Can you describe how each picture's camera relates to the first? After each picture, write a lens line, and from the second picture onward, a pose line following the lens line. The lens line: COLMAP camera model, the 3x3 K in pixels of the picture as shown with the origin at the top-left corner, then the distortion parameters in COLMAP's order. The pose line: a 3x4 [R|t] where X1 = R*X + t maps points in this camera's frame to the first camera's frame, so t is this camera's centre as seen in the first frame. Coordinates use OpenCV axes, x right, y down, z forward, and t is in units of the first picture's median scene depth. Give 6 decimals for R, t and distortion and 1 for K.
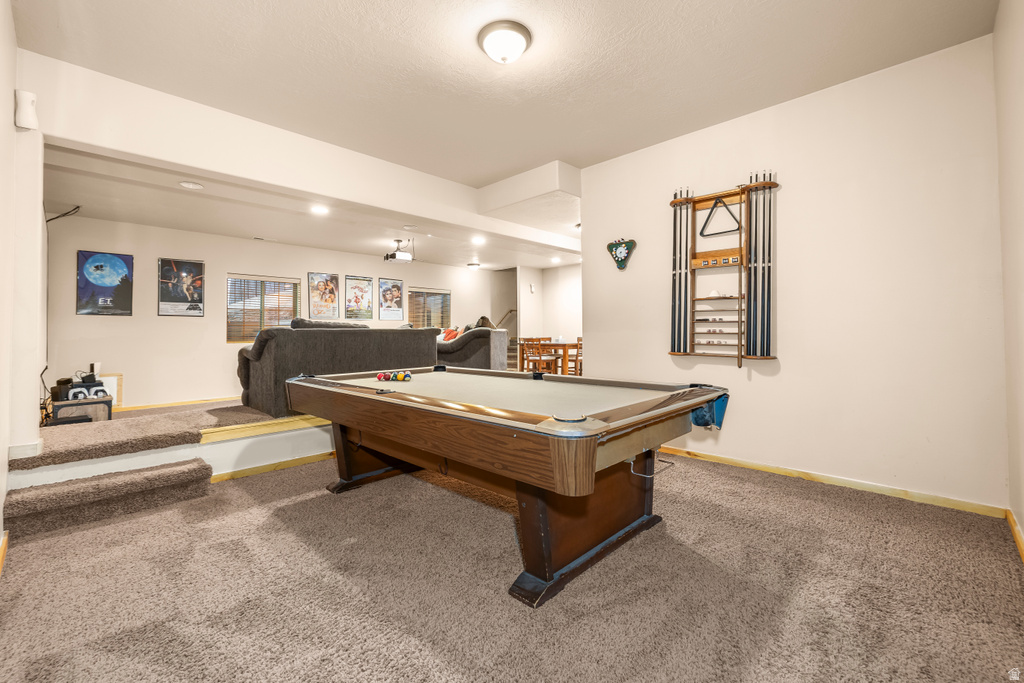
lens RADIAL K [[430.7, 0, 504.4], [0, 430.7, 342.7], [0, 0, 1]] dist [0.000012, 0.000023]
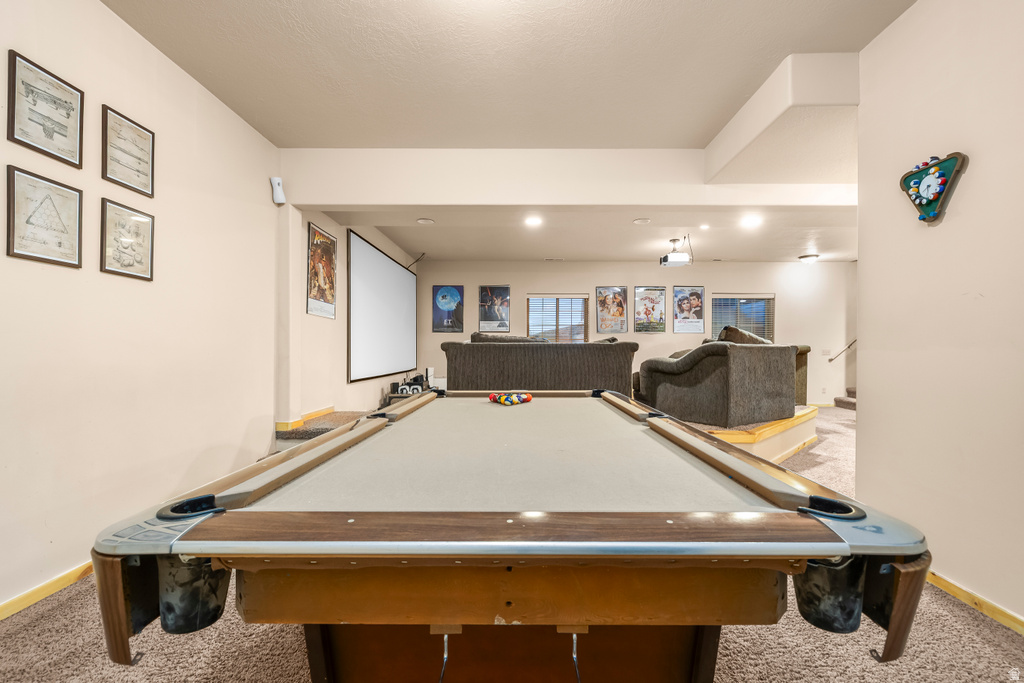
lens RADIAL K [[433.9, 0, 524.1], [0, 433.9, 359.5], [0, 0, 1]] dist [0.000814, -0.000155]
pose [[0.702685, 0.028894, -0.710914, 0.183887], [-0.024838, 0.999562, 0.016075, -0.006890], [0.711067, 0.006362, 0.703095, 0.202732]]
